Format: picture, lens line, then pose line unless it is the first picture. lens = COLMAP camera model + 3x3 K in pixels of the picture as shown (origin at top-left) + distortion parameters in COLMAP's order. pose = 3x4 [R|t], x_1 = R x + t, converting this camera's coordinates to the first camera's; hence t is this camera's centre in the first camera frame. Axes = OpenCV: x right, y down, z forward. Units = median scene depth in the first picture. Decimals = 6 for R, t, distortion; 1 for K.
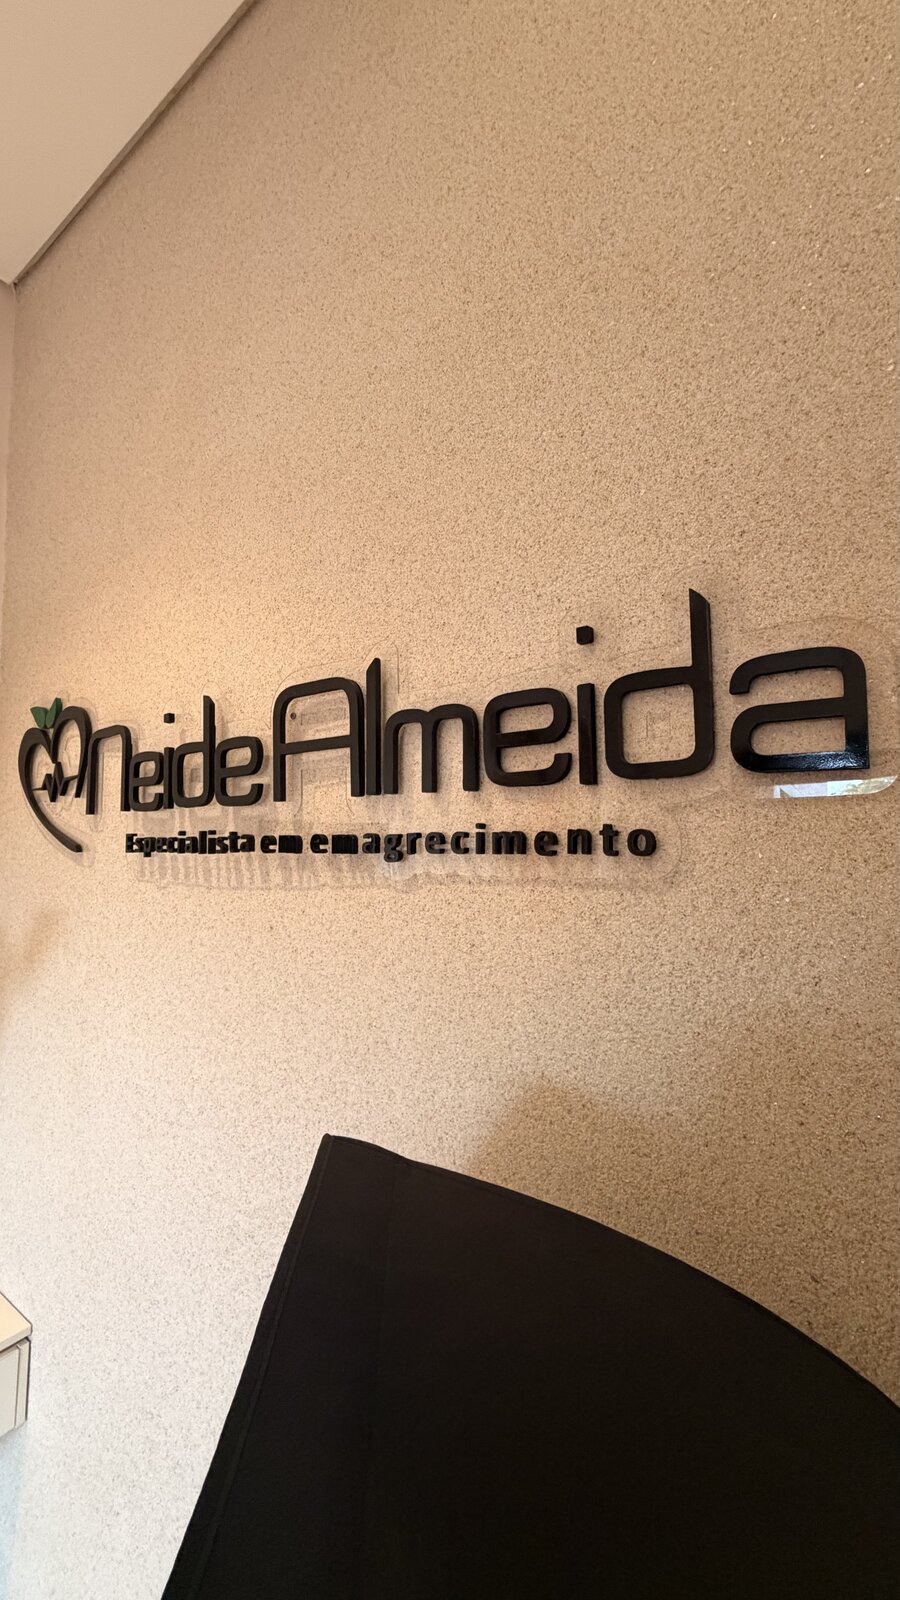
lens RADIAL K [[637.3, 0, 451.8], [0, 637.3, 794.5], [0, 0, 1]] dist [-0.002611, -0.000073]
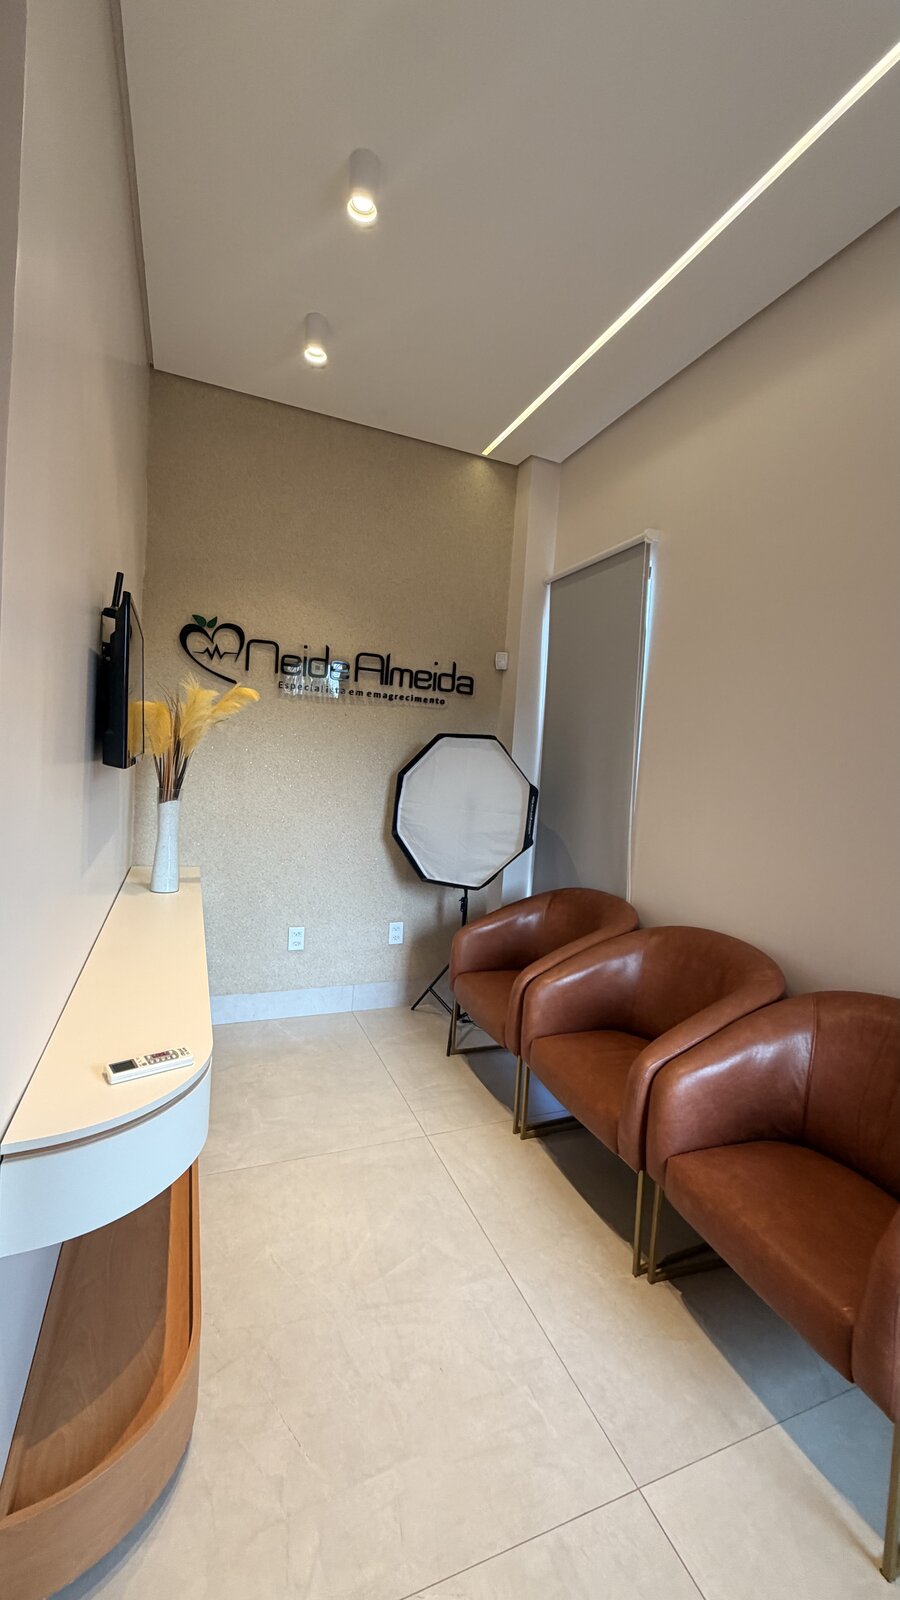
lens RADIAL K [[637.3, 0, 454.2], [0, 637.3, 796.0], [0, 0, 1]] dist [-0.002611, -0.000073]
pose [[0.533815, -0.013157, 0.845499, -3.689474], [-0.133486, 0.986031, 0.099622, 0.261719], [-0.834999, -0.166042, 0.524602, -1.867343]]
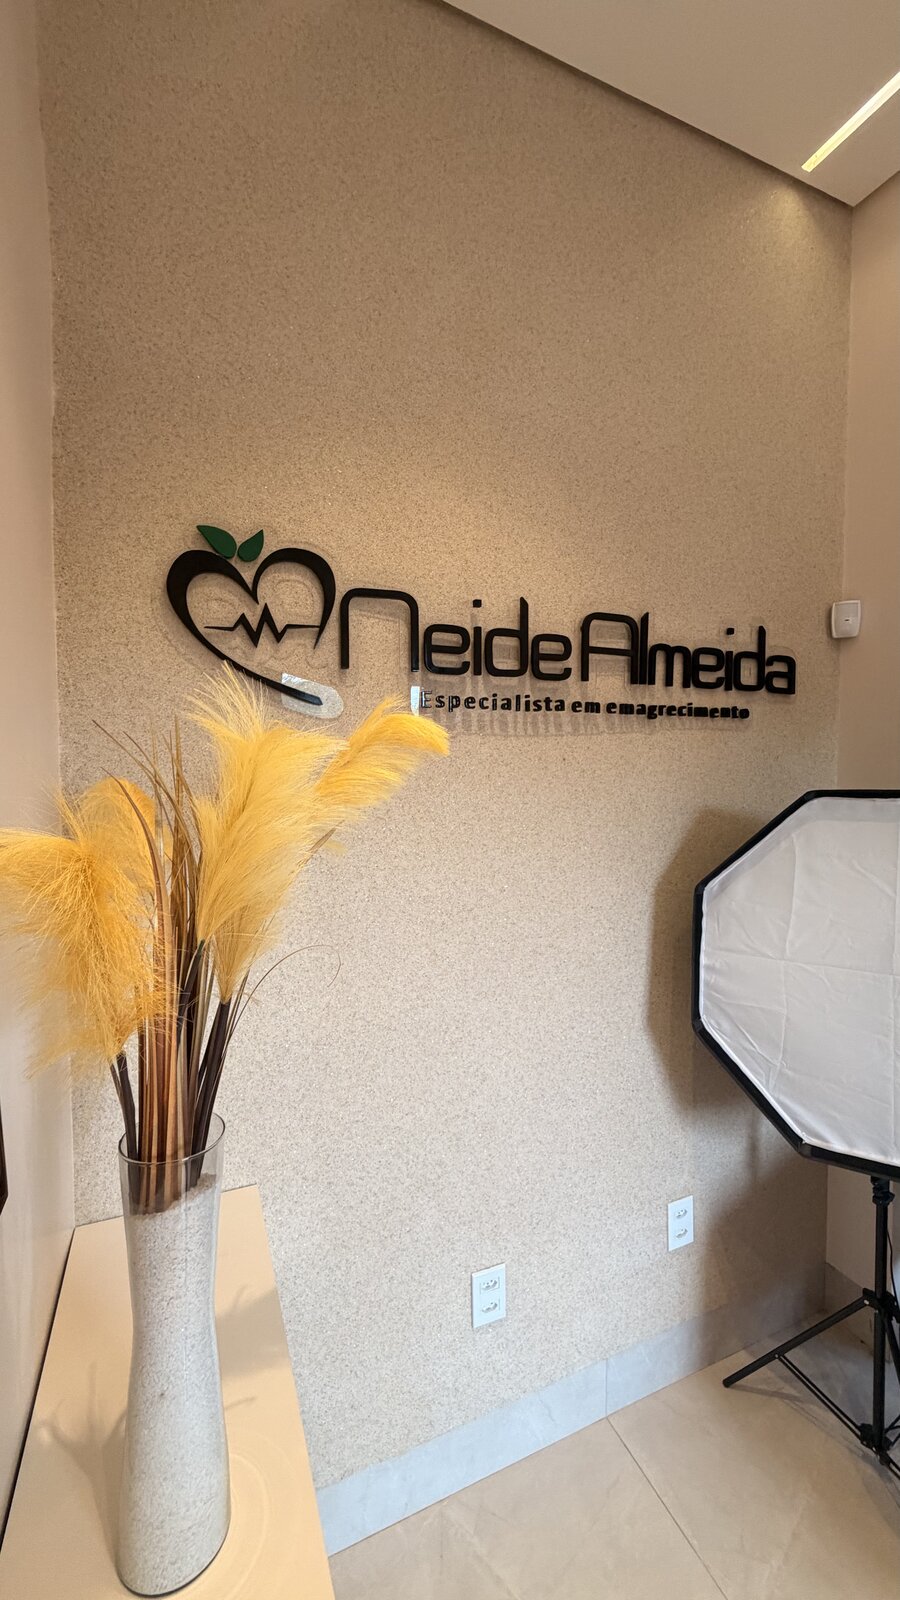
lens RADIAL K [[637.3, 0, 452.4], [0, 637.3, 794.8], [0, 0, 1]] dist [-0.002611, -0.000073]
pose [[0.524745, -0.036266, 0.850487, -2.137079], [-0.062401, 0.994765, 0.080919, 0.219574], [-0.848970, -0.095533, 0.519735, 0.466286]]
